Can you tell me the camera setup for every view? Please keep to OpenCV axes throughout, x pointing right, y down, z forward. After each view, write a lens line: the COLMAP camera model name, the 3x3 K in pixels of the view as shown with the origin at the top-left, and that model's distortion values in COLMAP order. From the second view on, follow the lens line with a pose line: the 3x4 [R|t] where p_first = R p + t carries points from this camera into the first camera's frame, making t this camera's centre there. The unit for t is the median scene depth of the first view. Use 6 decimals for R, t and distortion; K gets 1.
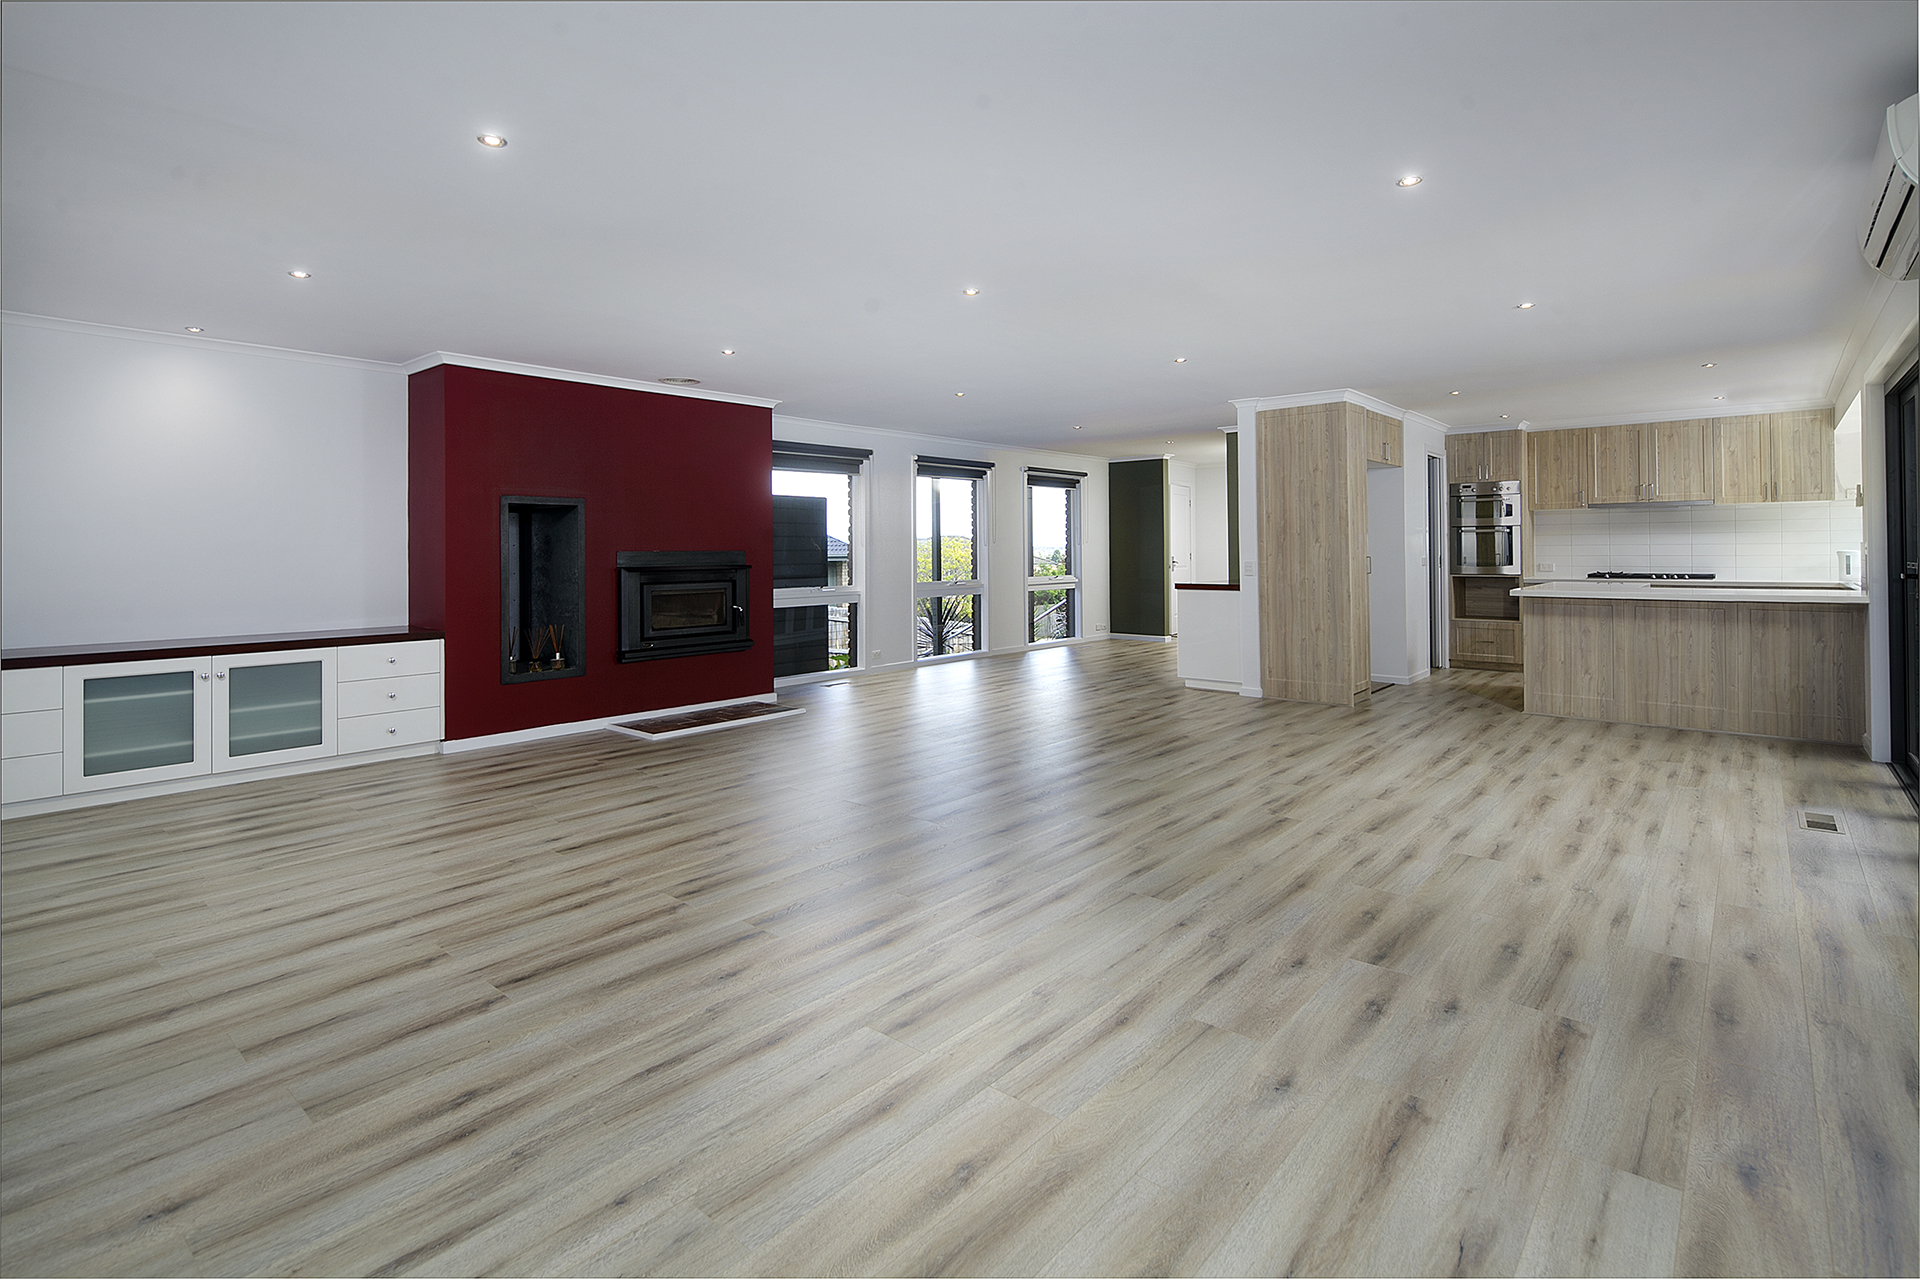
lens RADIAL K [[933.8, 0, 963.3], [0, 933.8, 549.6], [0, 0, 1]] dist [-0.002015, -0.000628]
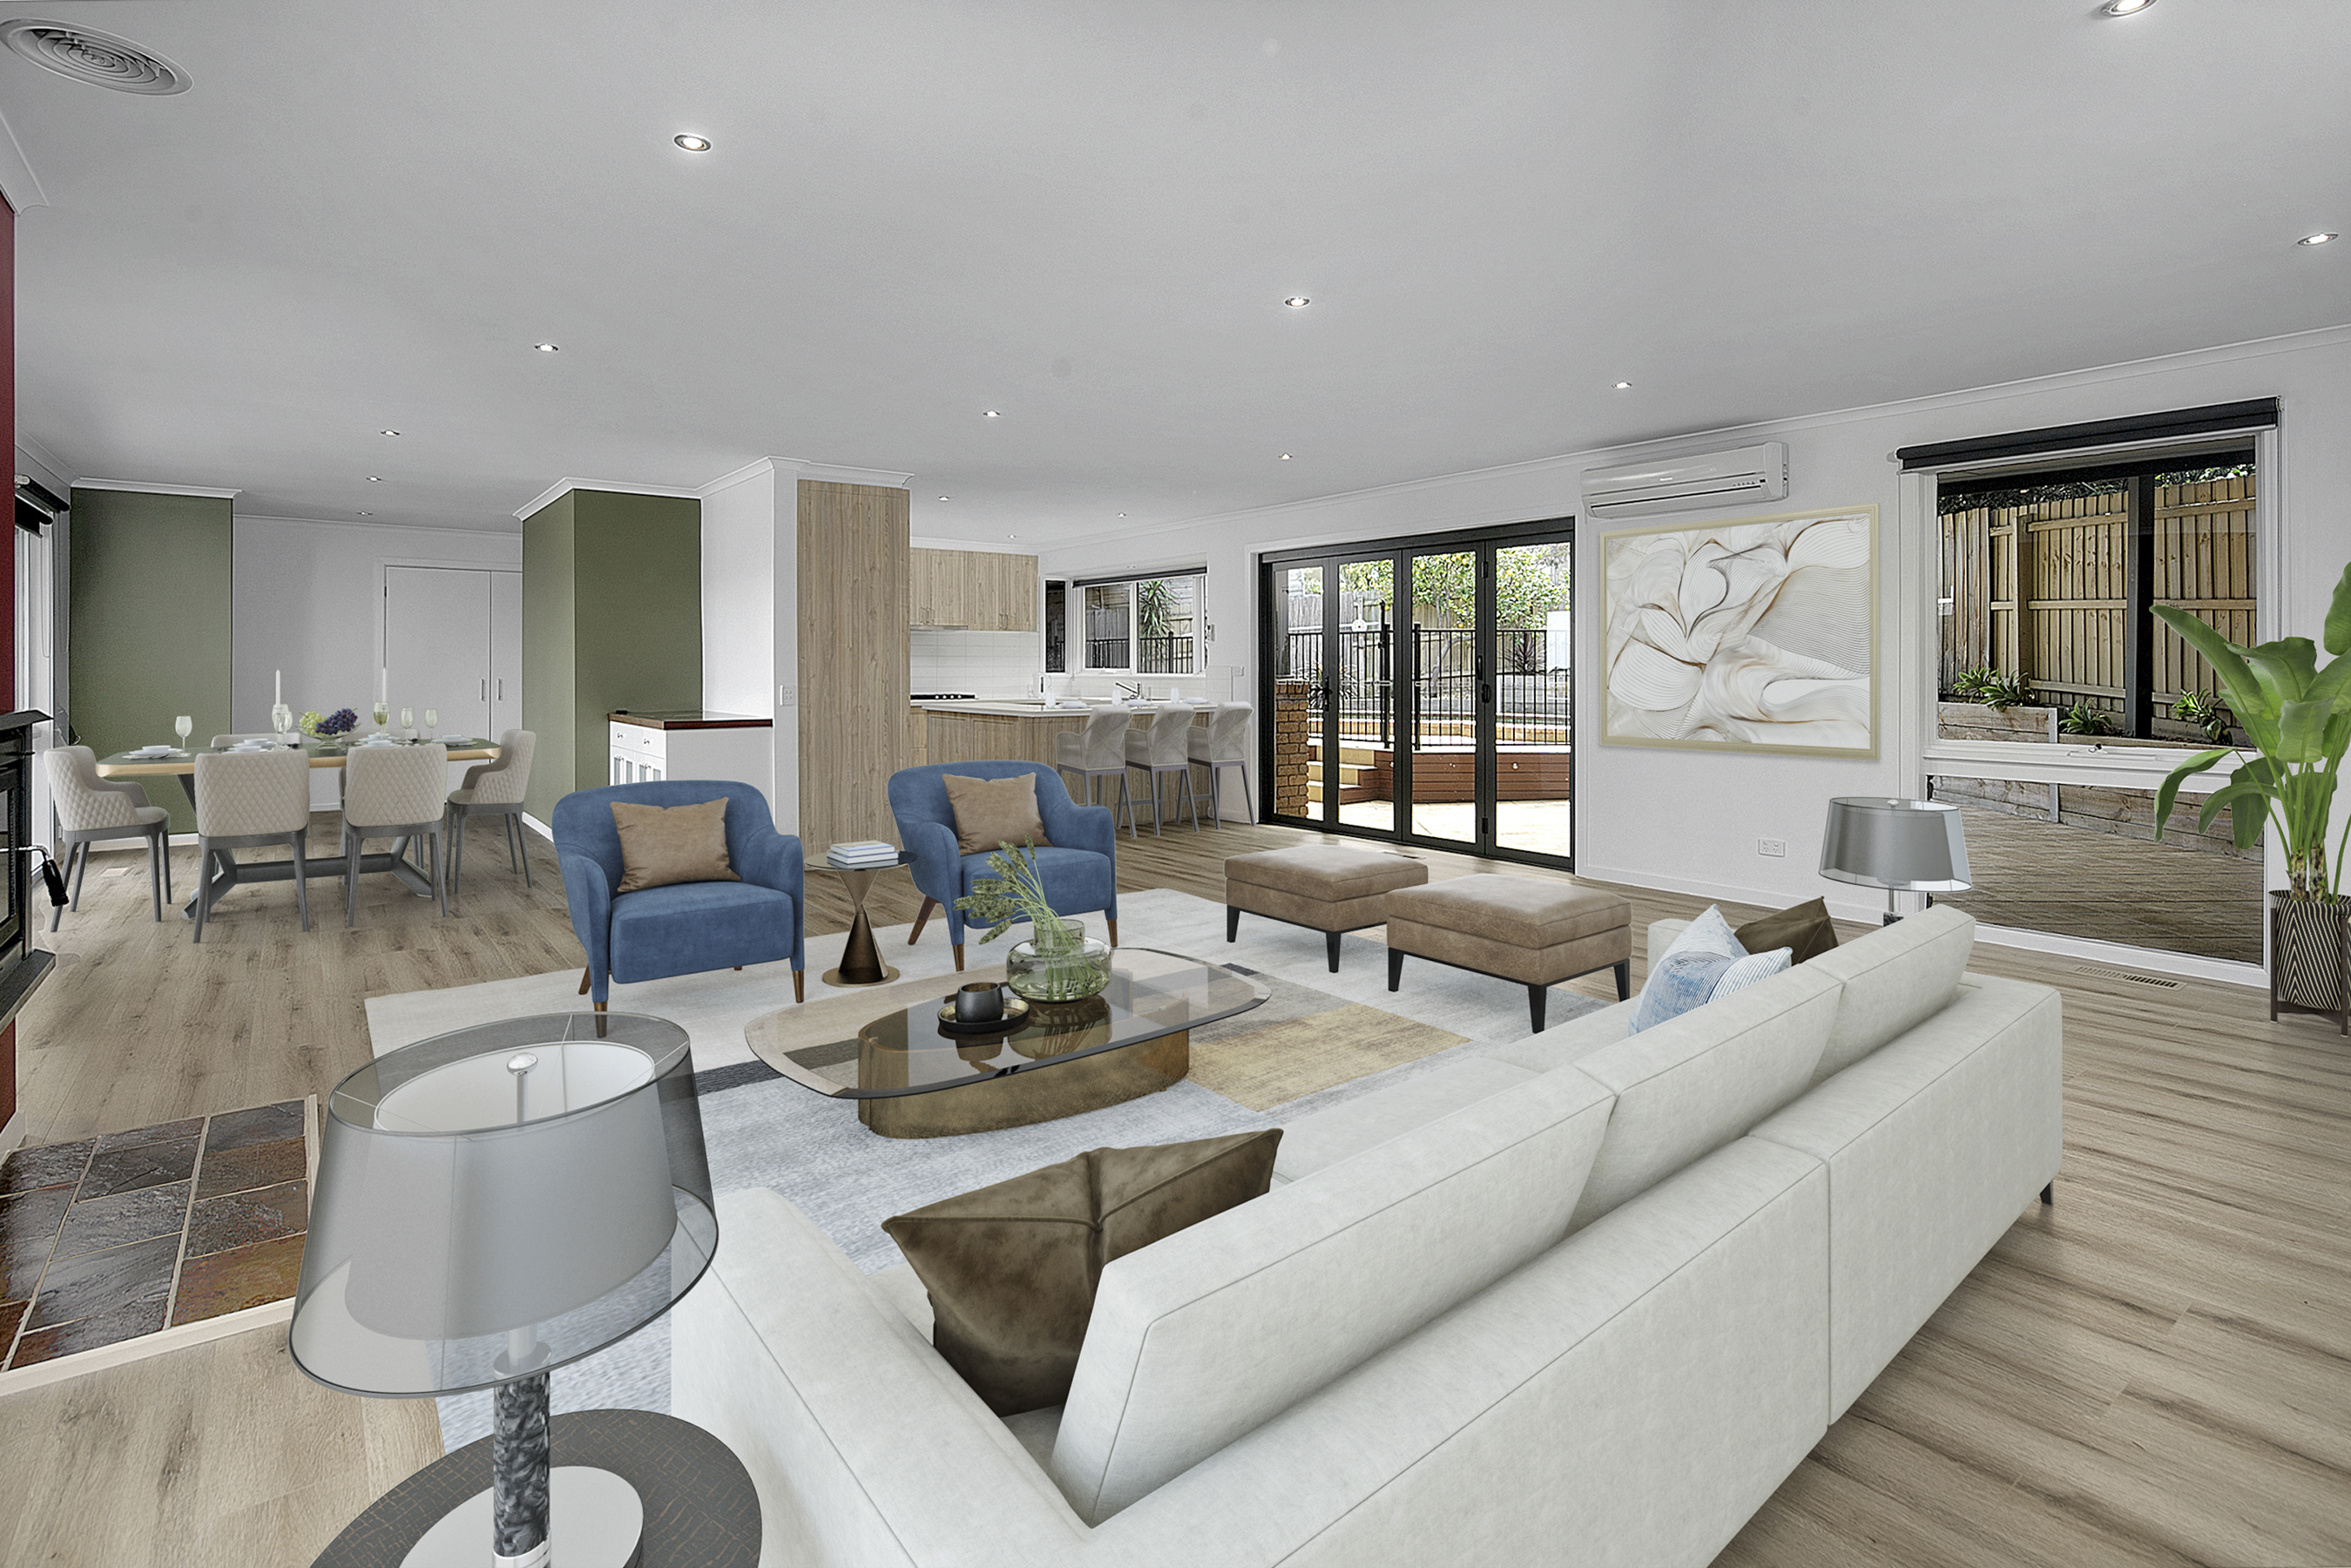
lens RADIAL K [[1143.5, 0, 1181.4], [0, 1143.5, 667.6], [0, 0, 1]] dist [-0.002015, -0.000628]
pose [[0.203373, 0.006176, 0.979082, -0.510142], [-0.001120, 0.999981, -0.006075, 0.004178], [-0.979101, 0.000139, 0.203376, 0.541717]]
